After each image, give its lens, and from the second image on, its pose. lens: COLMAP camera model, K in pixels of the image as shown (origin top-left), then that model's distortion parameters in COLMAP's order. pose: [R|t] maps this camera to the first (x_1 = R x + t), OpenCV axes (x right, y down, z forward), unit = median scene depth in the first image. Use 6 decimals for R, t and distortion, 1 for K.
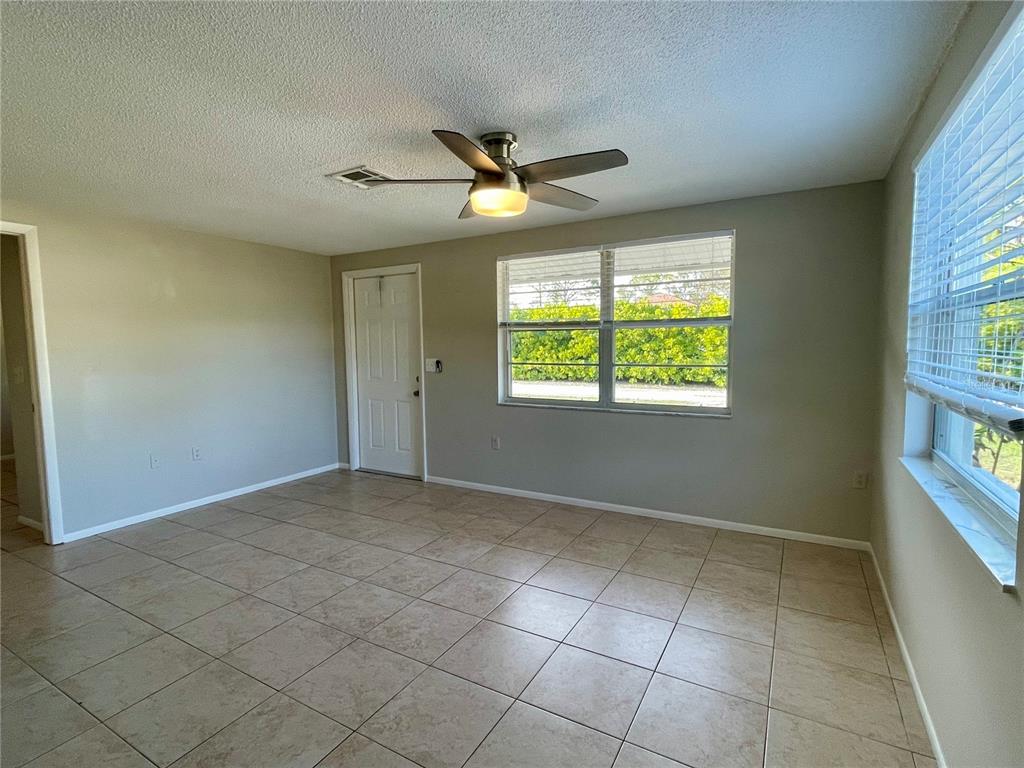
lens RADIAL K [[504.6, 0, 510.9], [0, 504.6, 384.2], [0, 0, 1]] dist [-0.002060, -0.000387]
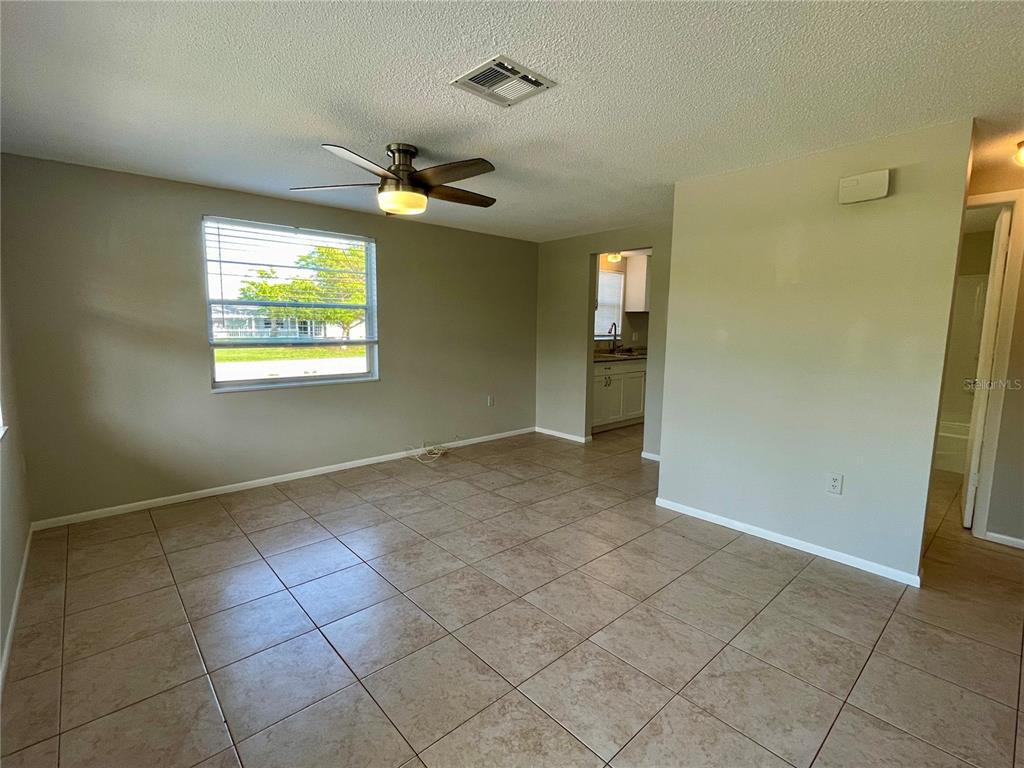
lens RADIAL K [[478.3, 0, 512.2], [0, 478.3, 382.4], [0, 0, 1]] dist [-0.000187, -0.000014]
pose [[-0.950187, -0.035193, 0.309687, -0.553568], [0.027950, 0.979980, 0.197123, -0.137379], [-0.310424, 0.195959, -0.930181, 1.788736]]
